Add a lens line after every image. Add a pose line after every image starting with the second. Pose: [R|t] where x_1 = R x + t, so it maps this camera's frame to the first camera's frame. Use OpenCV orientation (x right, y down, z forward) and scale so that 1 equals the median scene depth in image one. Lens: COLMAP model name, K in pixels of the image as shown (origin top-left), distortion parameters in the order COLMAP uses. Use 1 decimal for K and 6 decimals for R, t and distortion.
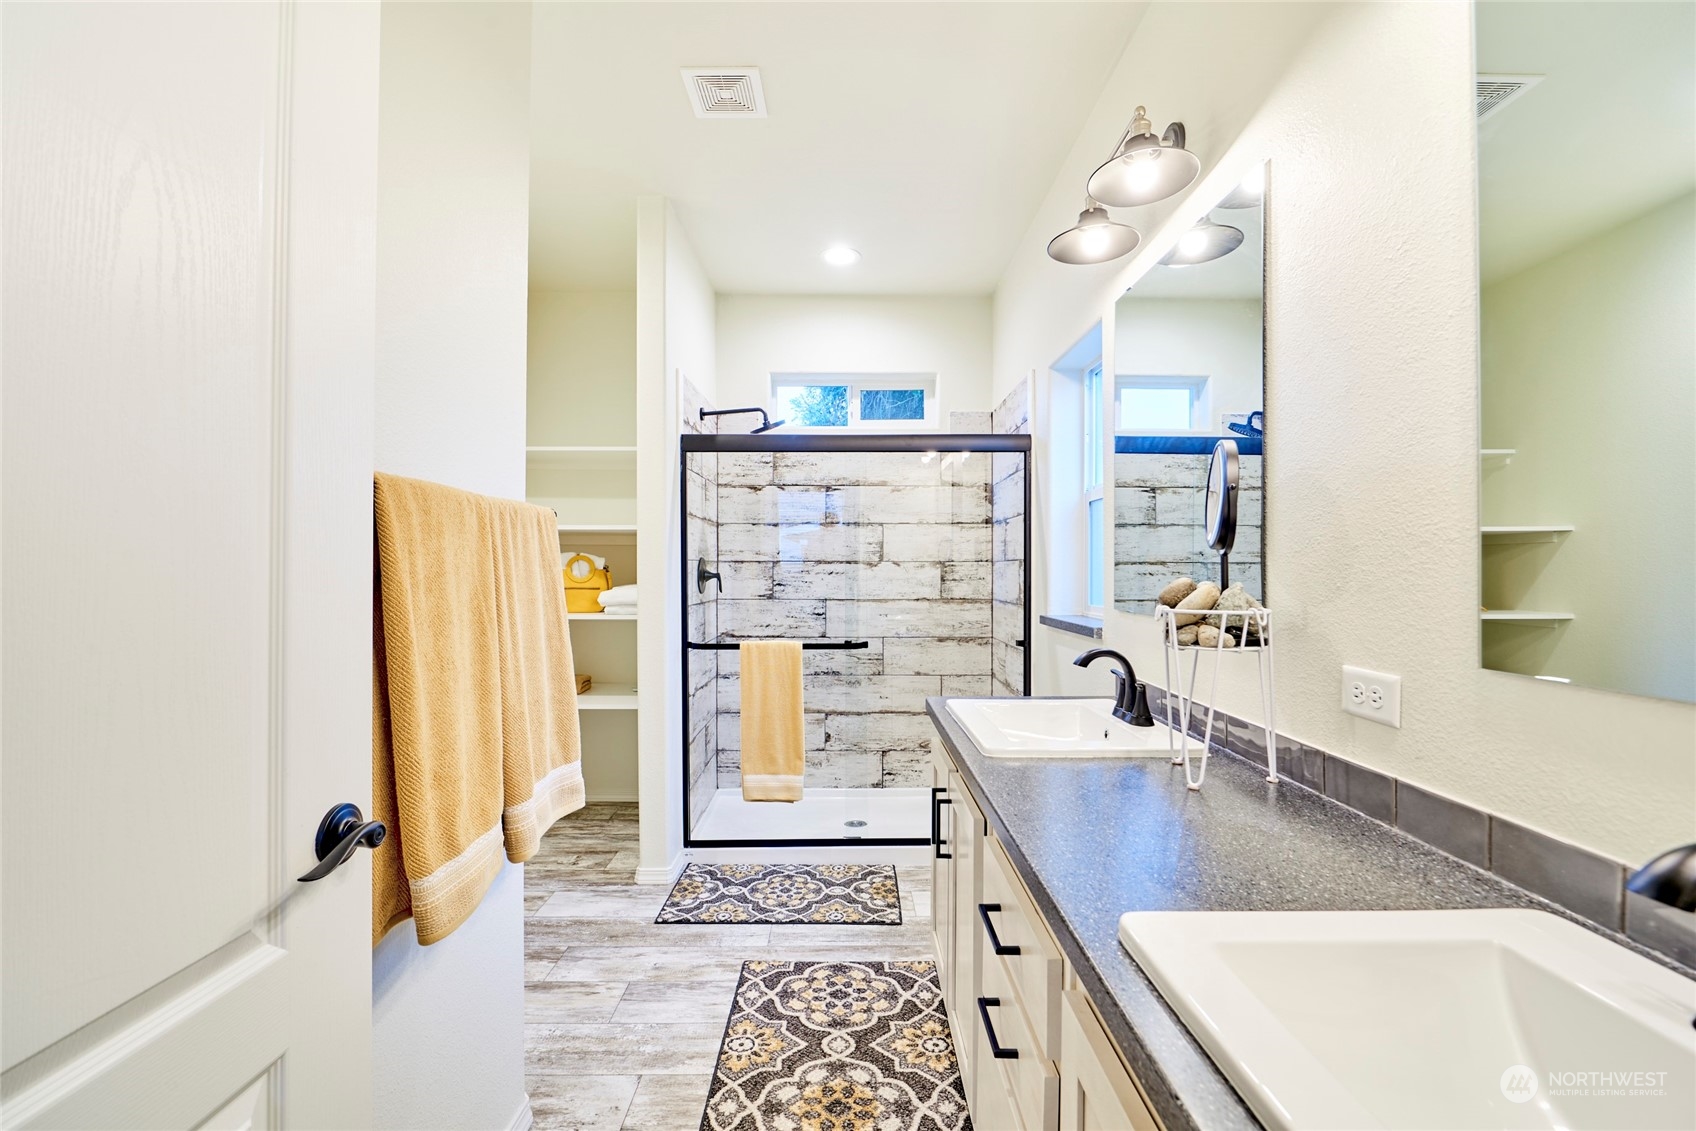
lens RADIAL K [[736.1, 0, 848.0], [0, 736.1, 565.5], [0, 0, 1]] dist [-0.005774, 0.000323]
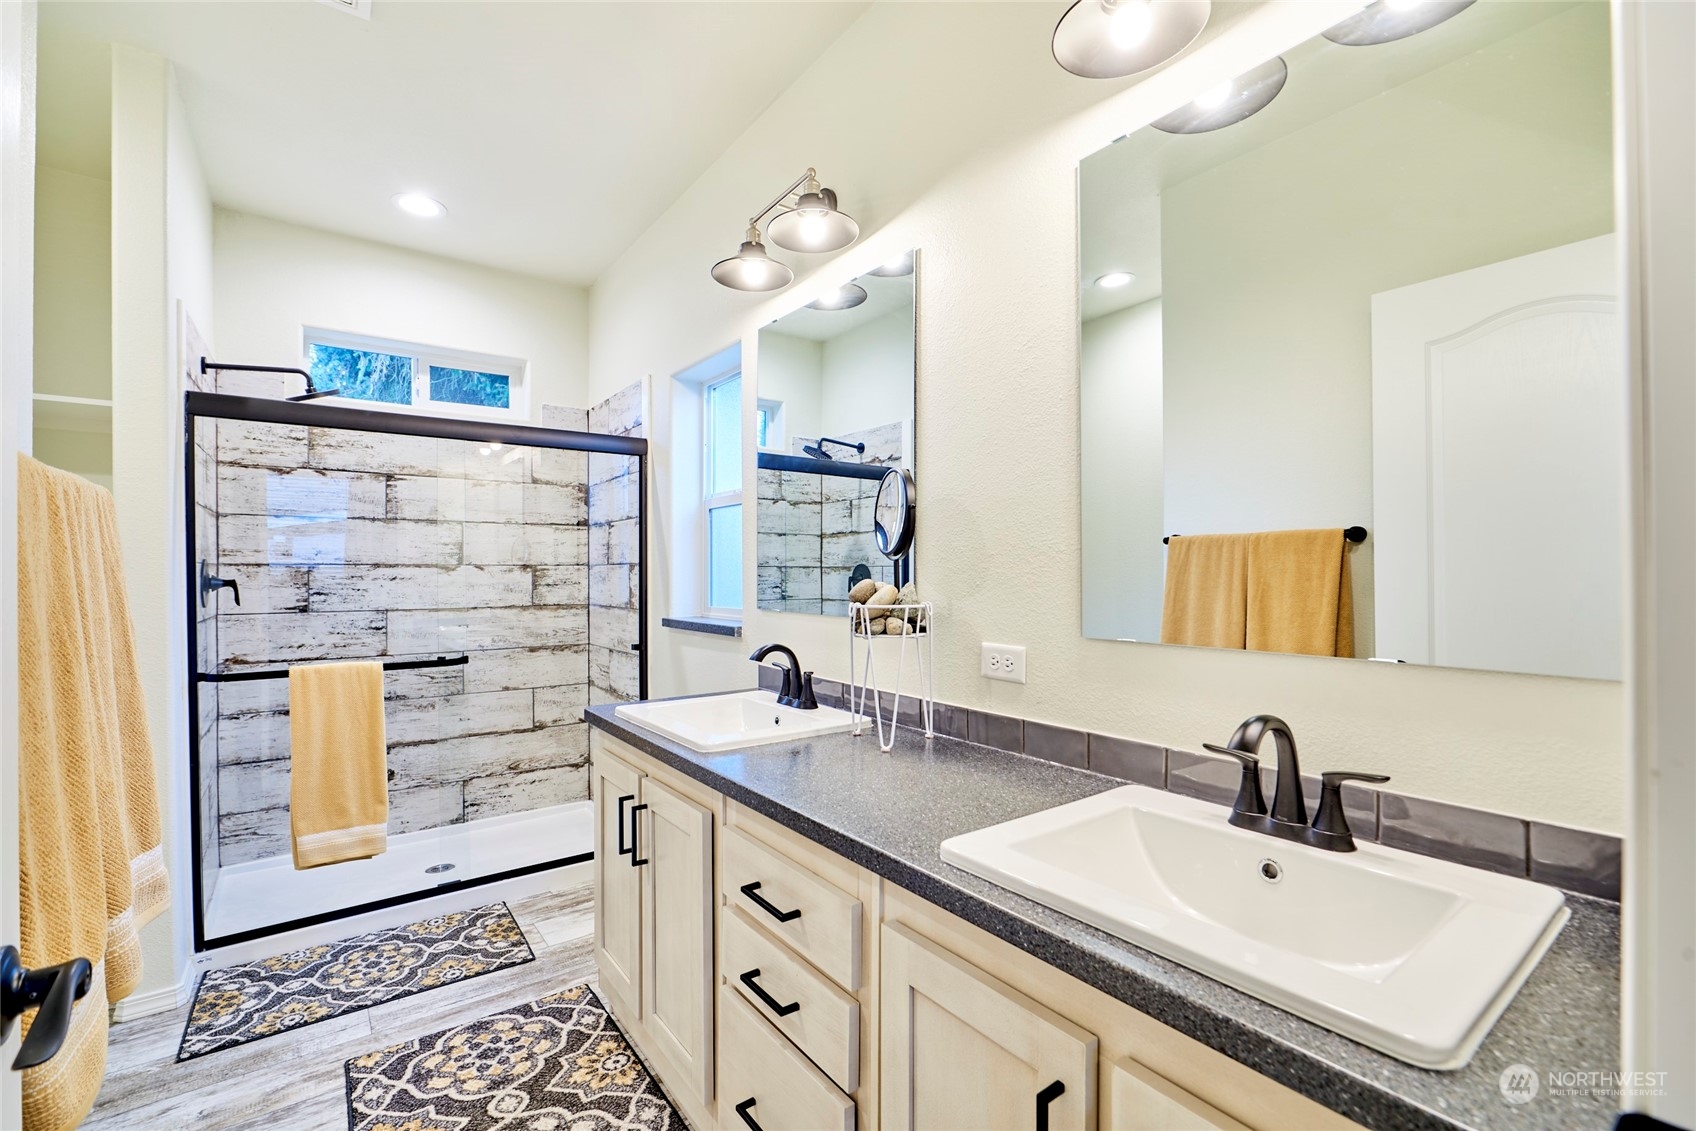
lens RADIAL K [[745.0, 0, 847.8], [0, 745.0, 571.8], [0, 0, 1]] dist [-0.001710, -0.000091]
pose [[0.808675, -0.003324, 0.588246, -0.139423], [0.001354, 0.999992, 0.003789, 0.000068], [-0.588254, -0.002267, 0.808673, 0.015218]]
